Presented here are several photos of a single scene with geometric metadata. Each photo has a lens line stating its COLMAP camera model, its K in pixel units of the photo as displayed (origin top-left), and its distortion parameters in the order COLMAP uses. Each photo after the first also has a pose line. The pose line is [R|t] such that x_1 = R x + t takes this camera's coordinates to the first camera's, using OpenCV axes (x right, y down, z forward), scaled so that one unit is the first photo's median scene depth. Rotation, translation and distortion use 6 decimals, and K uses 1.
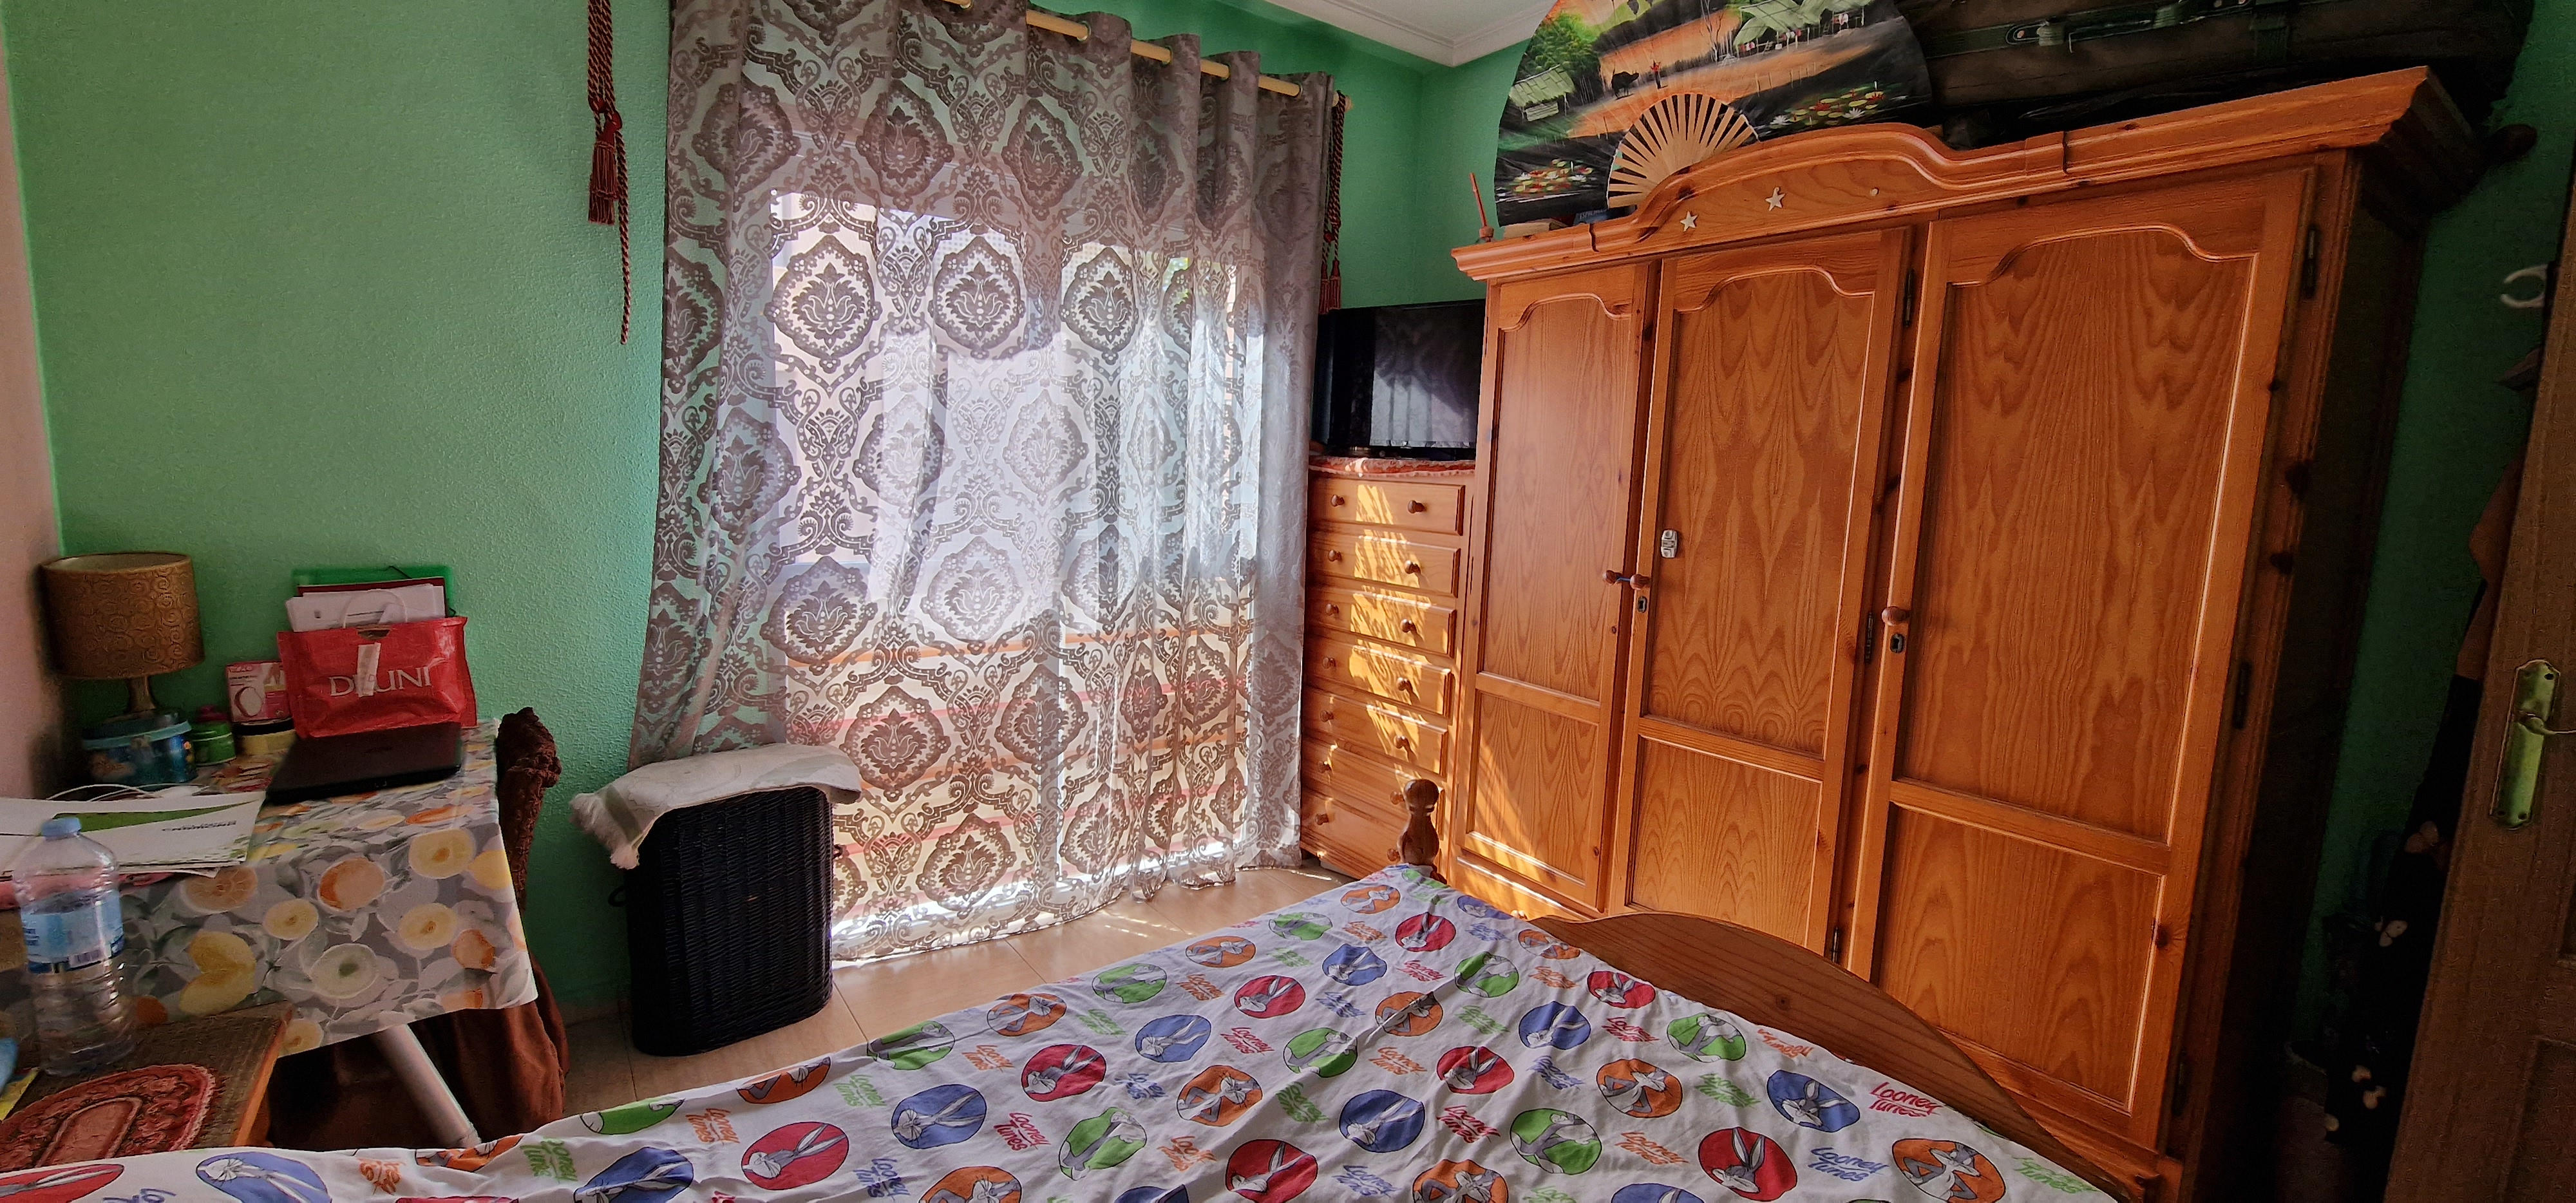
lens RADIAL K [[1057.9, 0, 1280.5], [0, 1057.9, 589.3], [0, 0, 1]] dist [0.005943, -0.005220]
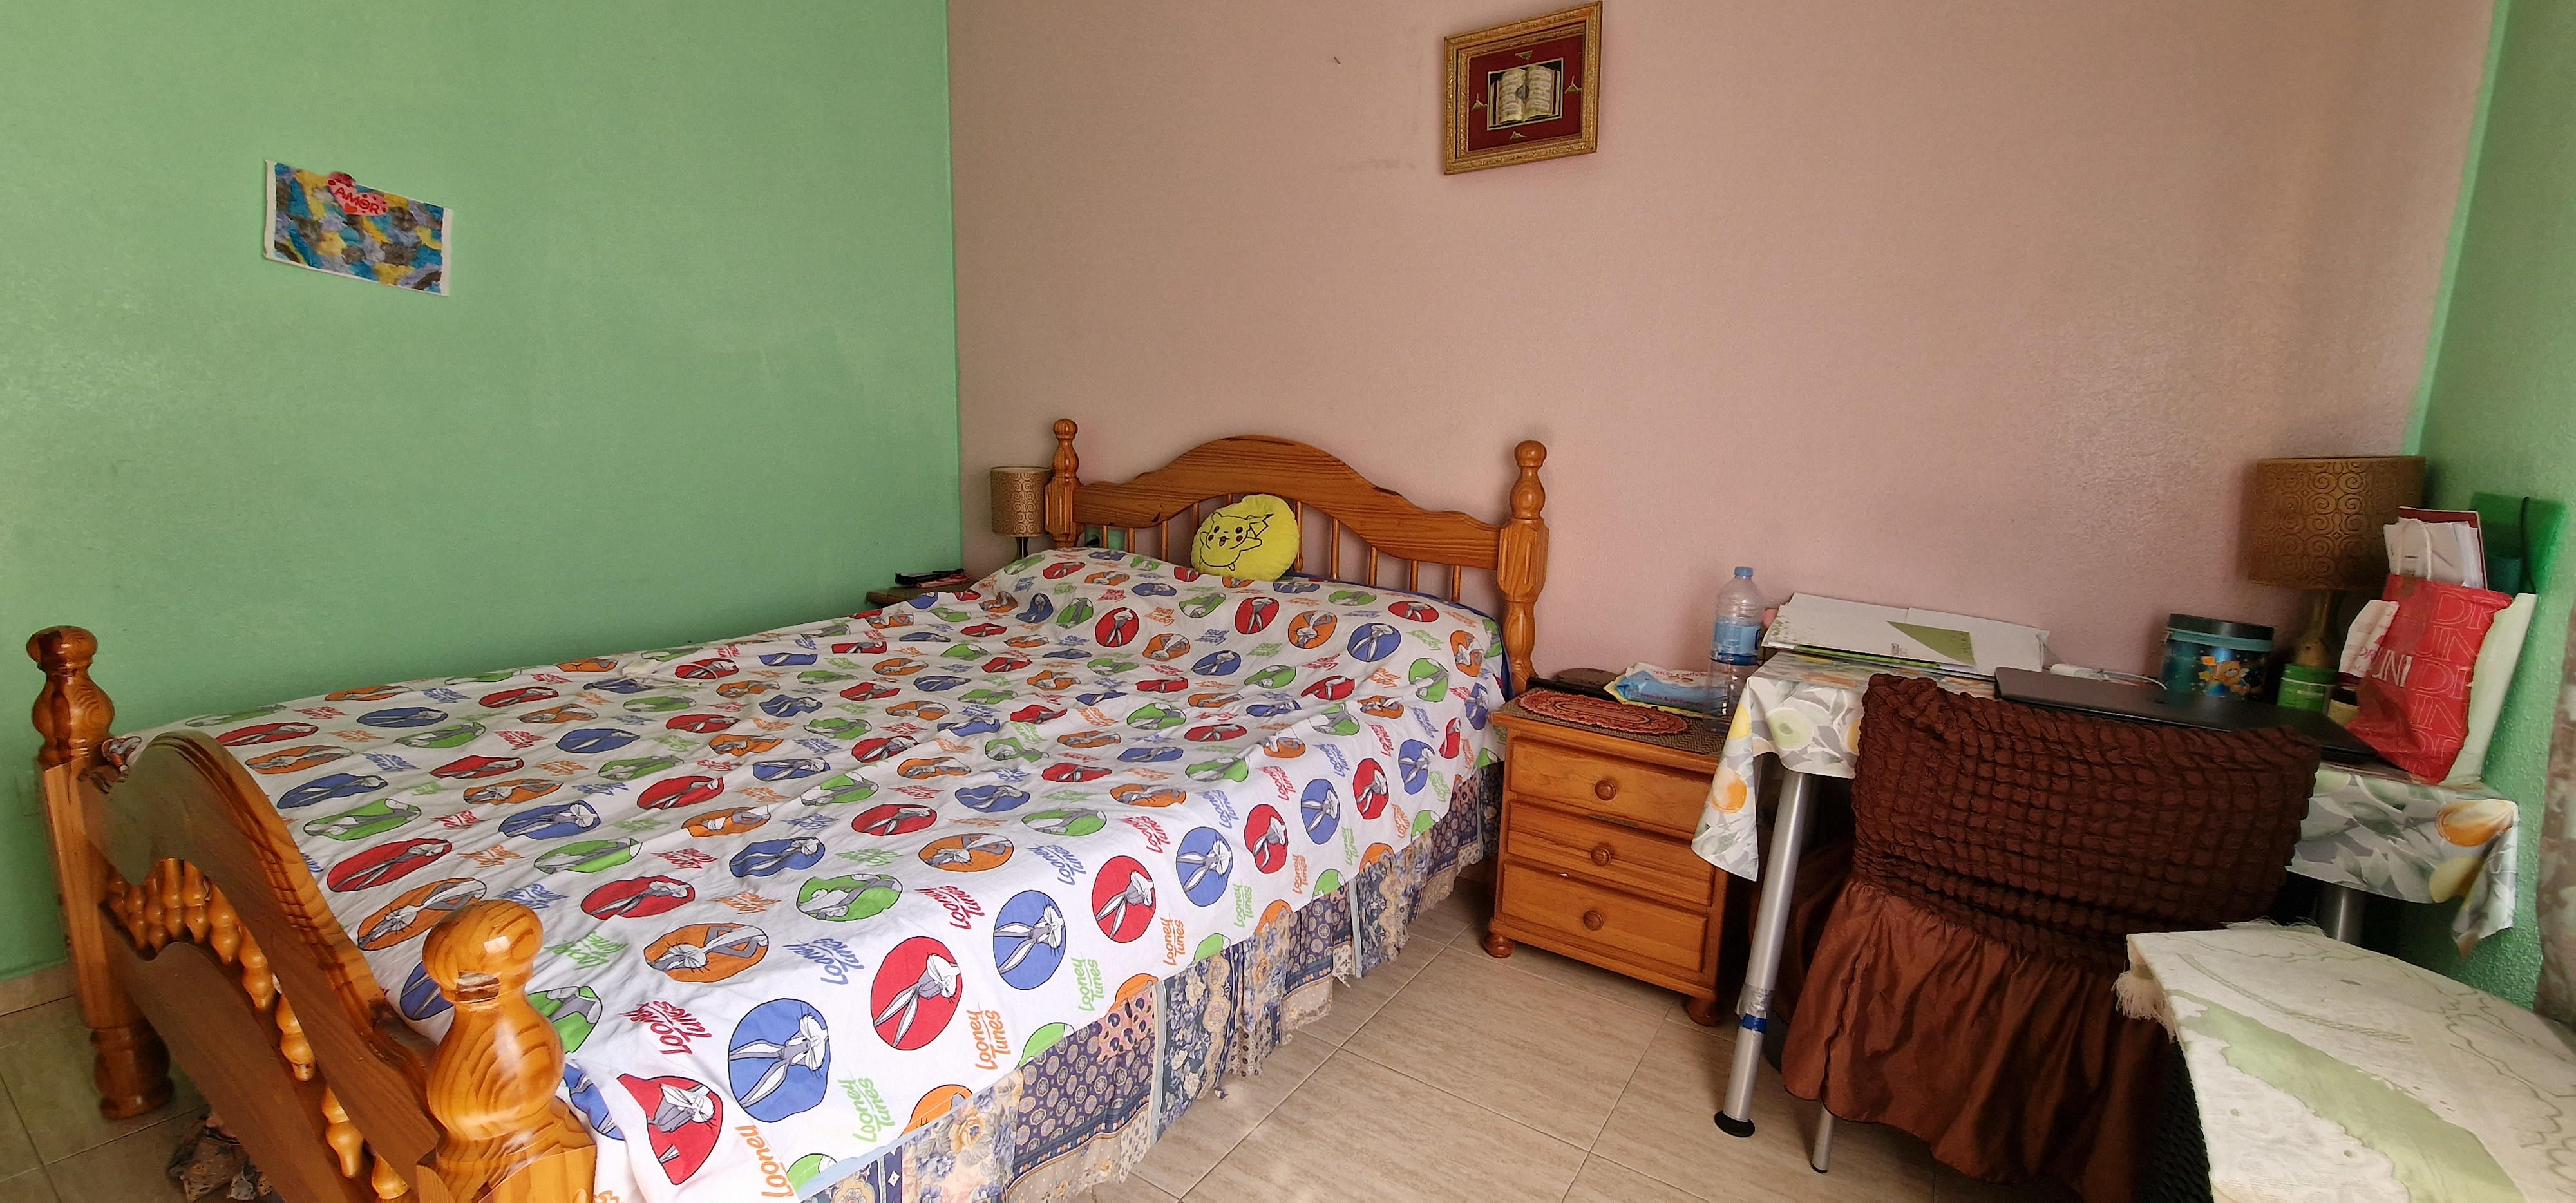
lens RADIAL K [[1057.9, 0, 1280.5], [0, 1057.9, 589.3], [0, 0, 1]] dist [0.005943, -0.005220]
pose [[-0.936415, 0.002492, -0.350886, 0.009583], [-0.102738, 0.954205, 0.280958, -0.054109], [0.335517, 0.299143, -0.893276, 1.050779]]
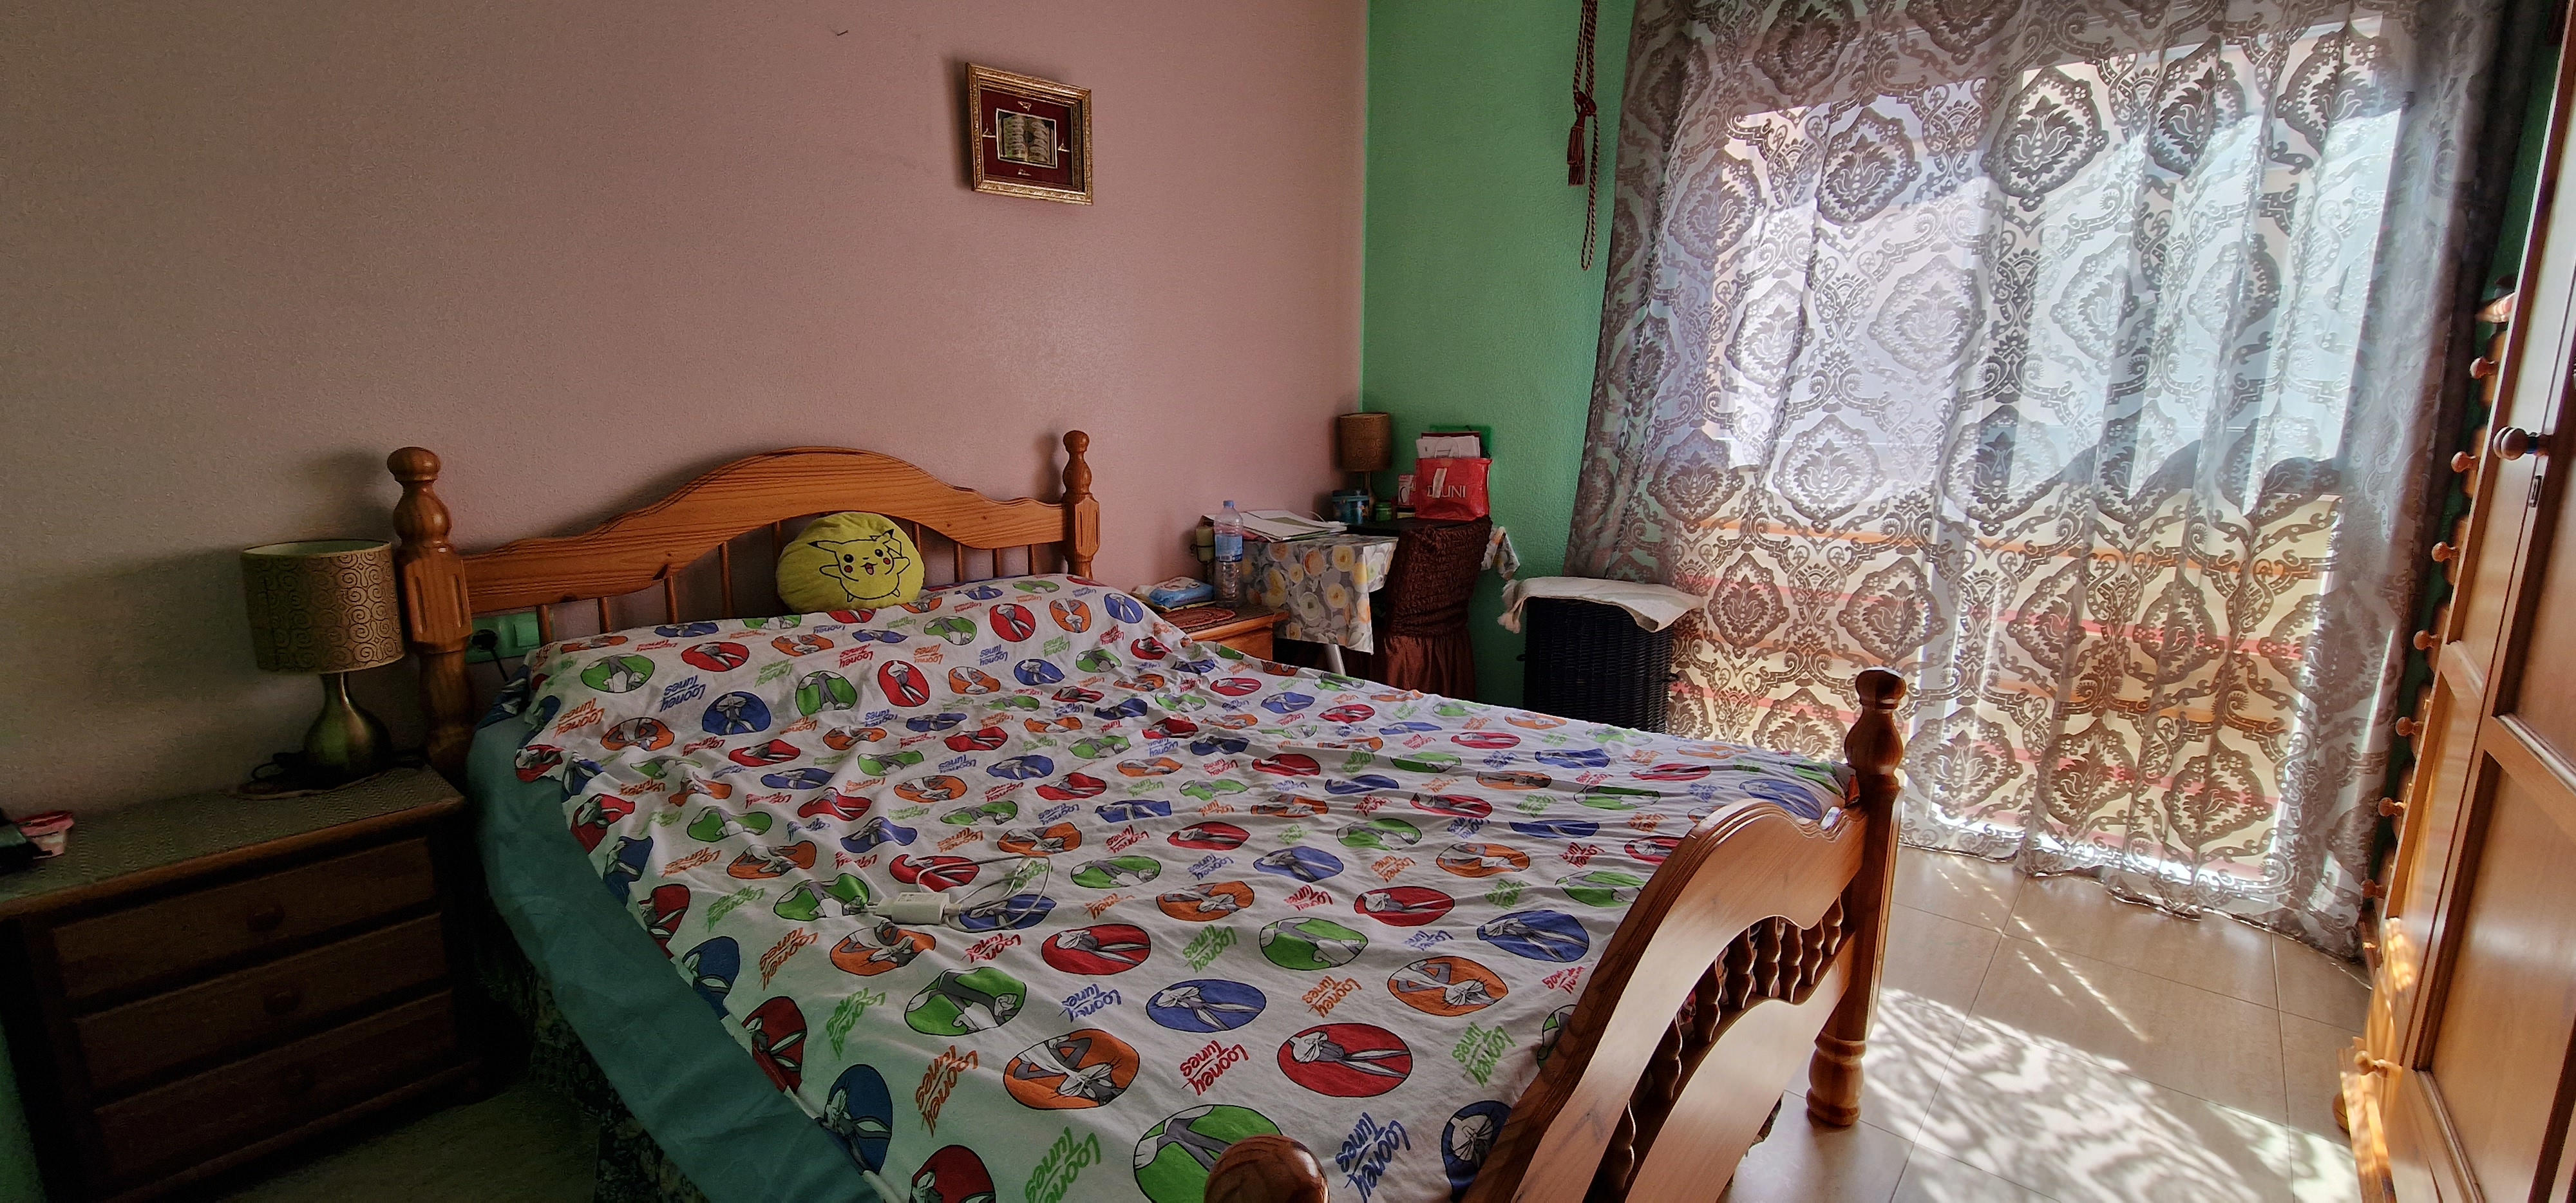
lens RADIAL K [[1057.9, 0, 1280.5], [0, 1057.9, 589.3], [0, 0, 1]] dist [0.005943, -0.005220]
pose [[0.221036, 0.137355, -0.965545, 0.604442], [-0.119445, 0.986392, 0.112976, 0.063505], [0.967924, 0.090358, 0.234434, 0.275832]]
